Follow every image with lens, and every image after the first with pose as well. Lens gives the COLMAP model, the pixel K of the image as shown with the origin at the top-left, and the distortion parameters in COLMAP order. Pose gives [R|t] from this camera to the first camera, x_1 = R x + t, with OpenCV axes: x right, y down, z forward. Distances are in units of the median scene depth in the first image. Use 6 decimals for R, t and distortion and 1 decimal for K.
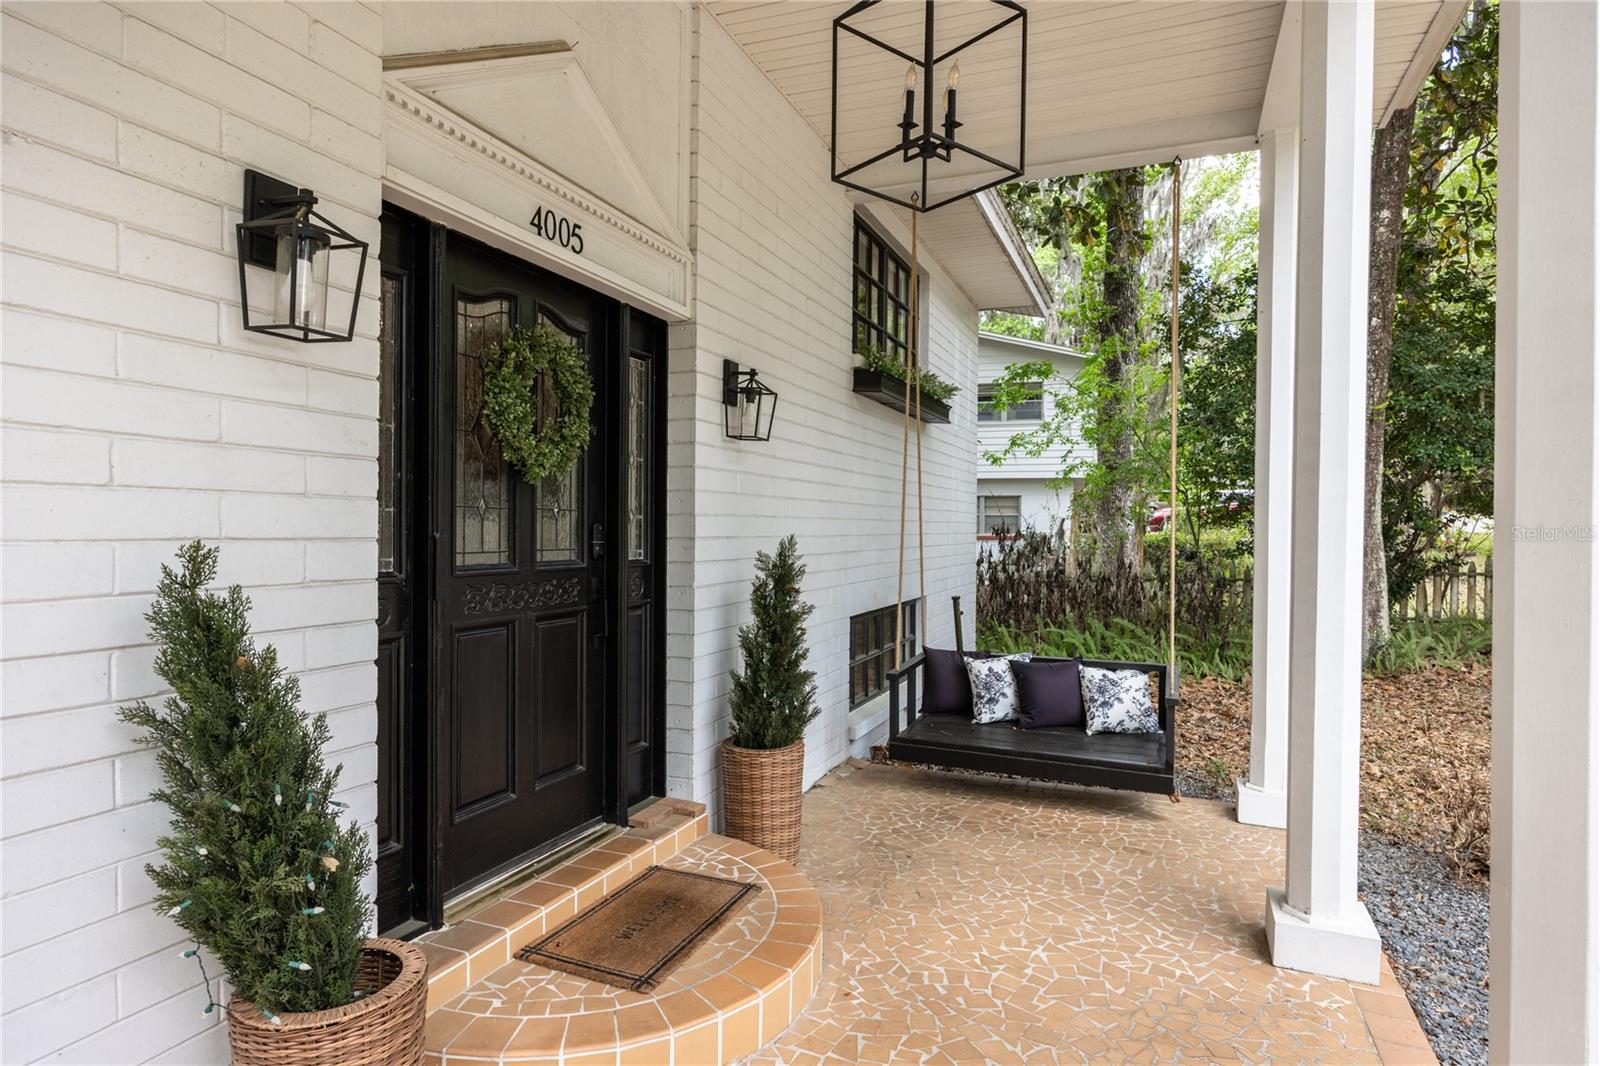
lens RADIAL K [[890.5, 0, 785.8], [0, 890.5, 535.5], [0, 0, 1]] dist [-0.004696, 0.000769]
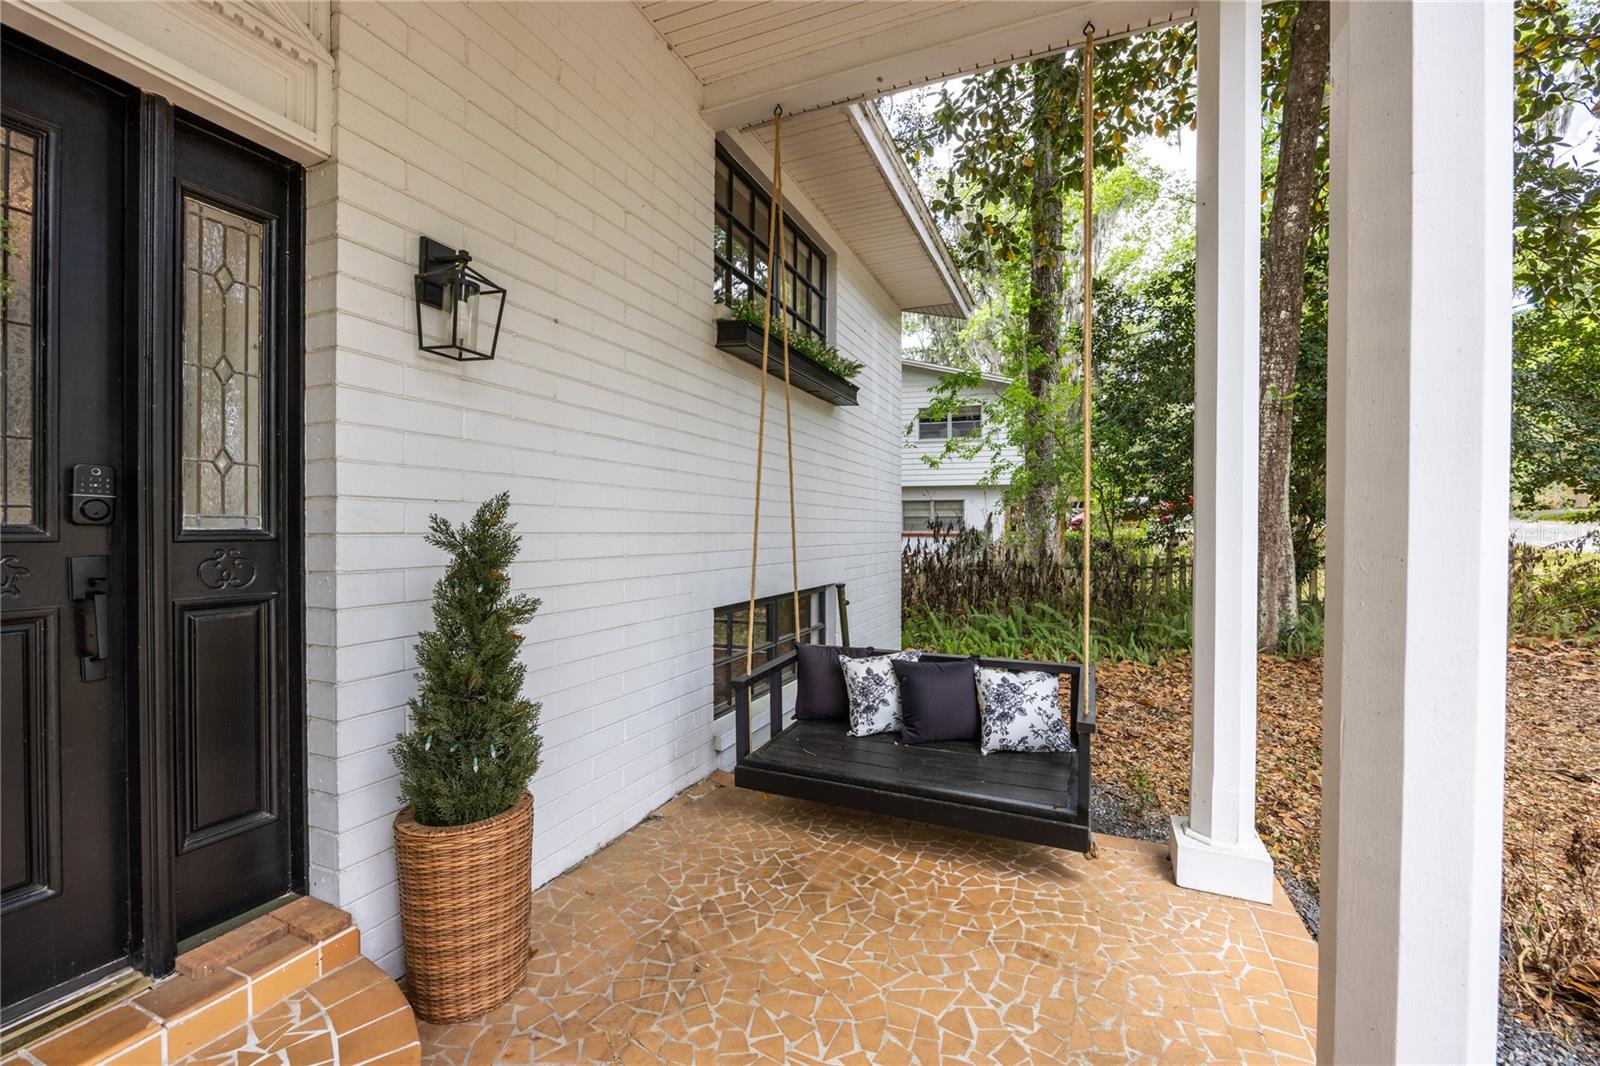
lens RADIAL K [[666.1, 0, 800.0], [0, 666.1, 533.0], [0, 0, 1]] dist [0.000008, -0.000500]
pose [[0.999986, -0.005201, -0.001020, 0.167053], [0.005193, 0.999960, -0.007314, 0.025111], [0.001058, 0.007308, 0.999973, 0.376008]]
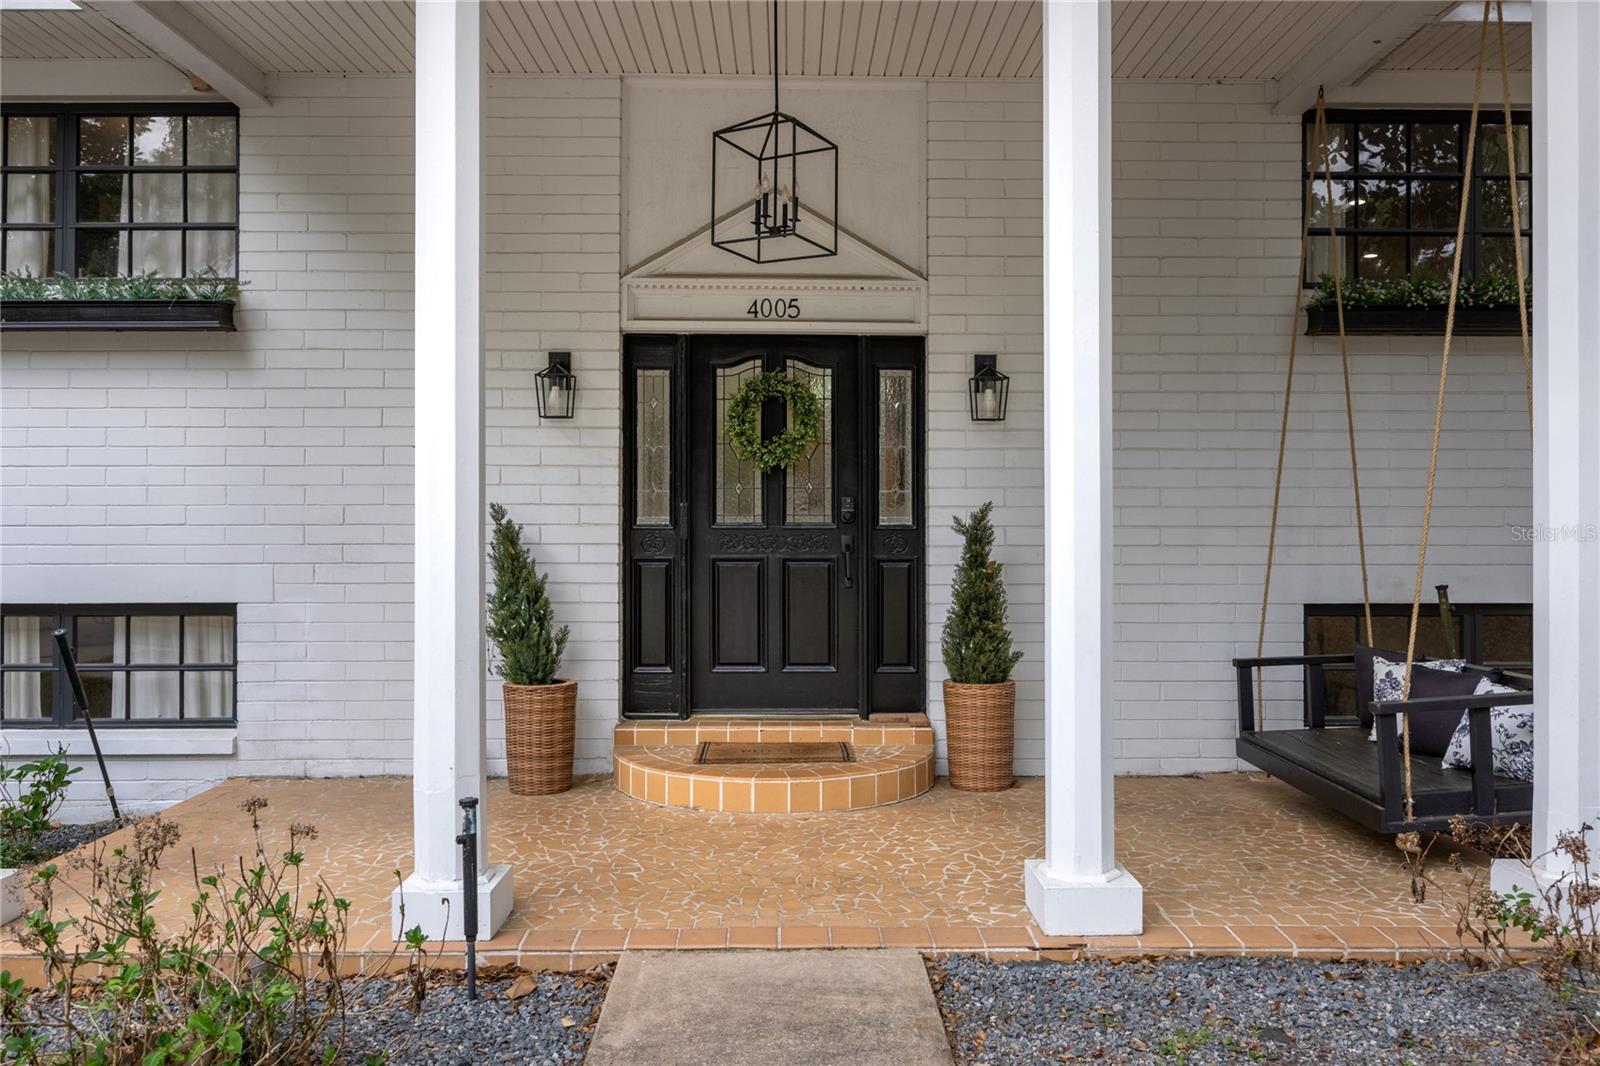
lens RADIAL K [[1191.0, 0, 800.0], [0, 1191.0, 533.0], [0, 0, 1]] dist [-0.000444, 0.000382]
pose [[0.398845, -0.010279, -0.916961, 0.974352], [-0.005542, 0.999892, -0.013619, 0.045709], [0.917002, 0.010514, 0.398745, 0.123151]]
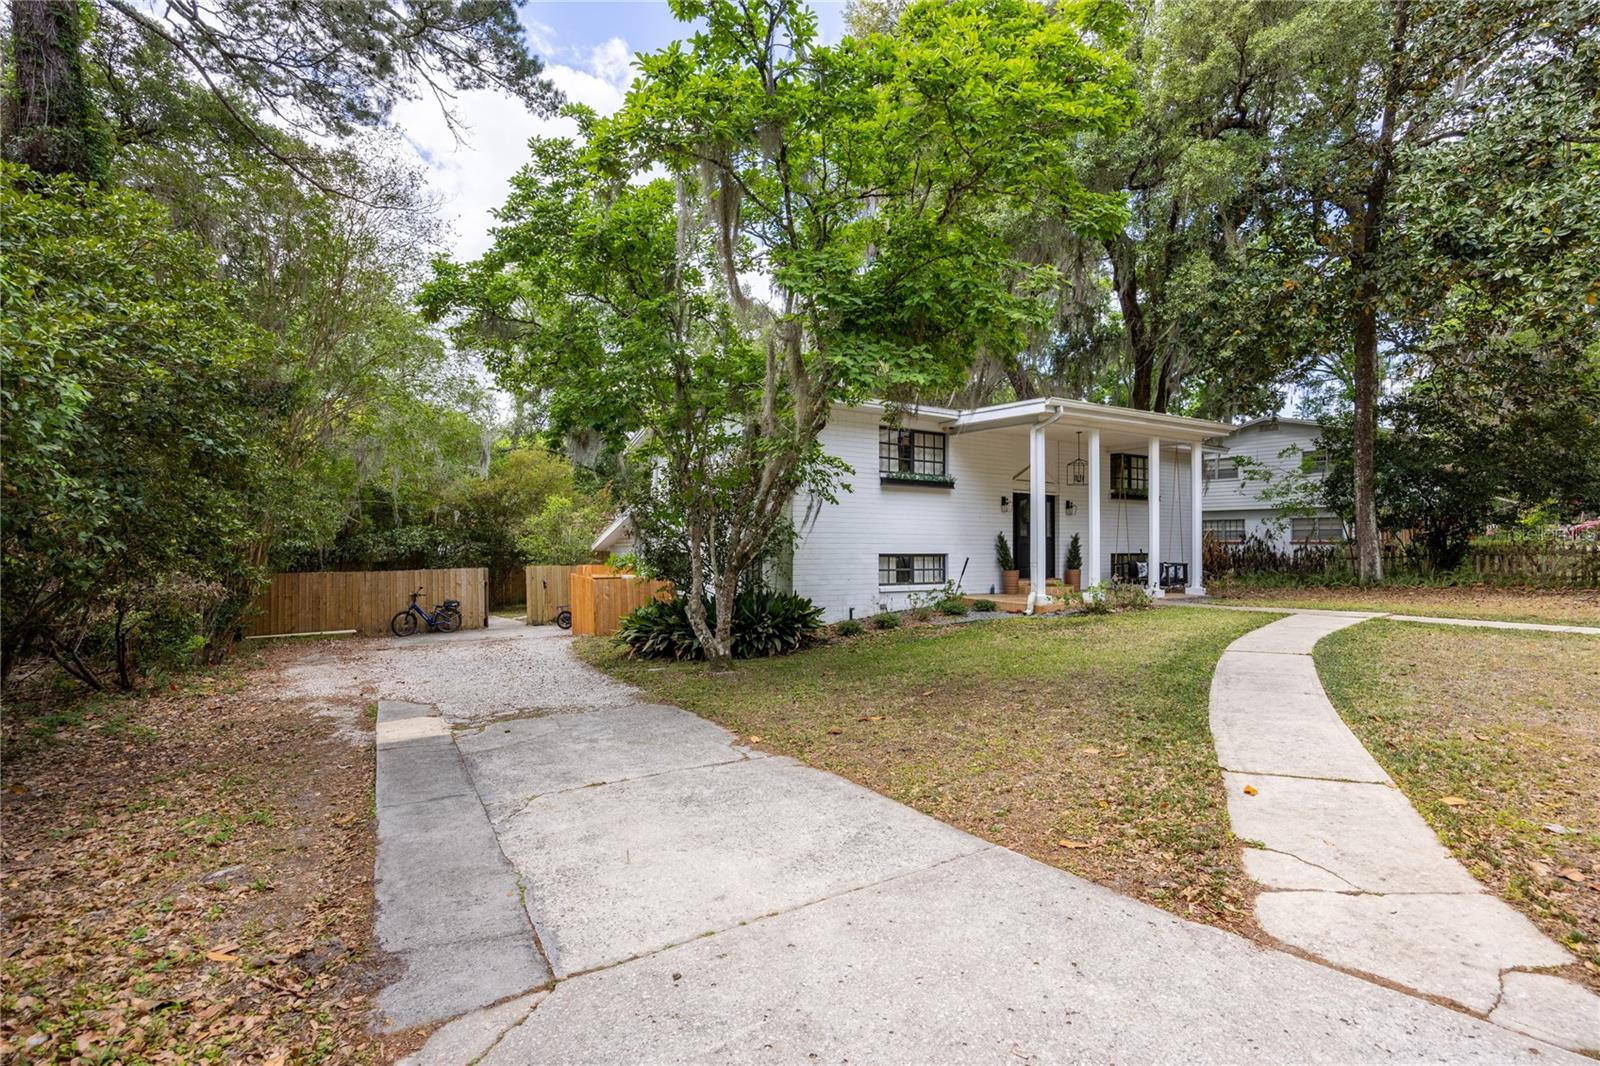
lens RADIAL K [[787.3, 0, 800.0], [0, 787.3, 533.0], [0, 0, 1]] dist [0.000039, -0.000042]
pose [[0.821450, -0.015907, -0.570059, 1.041040], [-0.004668, 0.999390, -0.034612, 0.136471], [0.570262, 0.031093, 0.820874, -3.034848]]
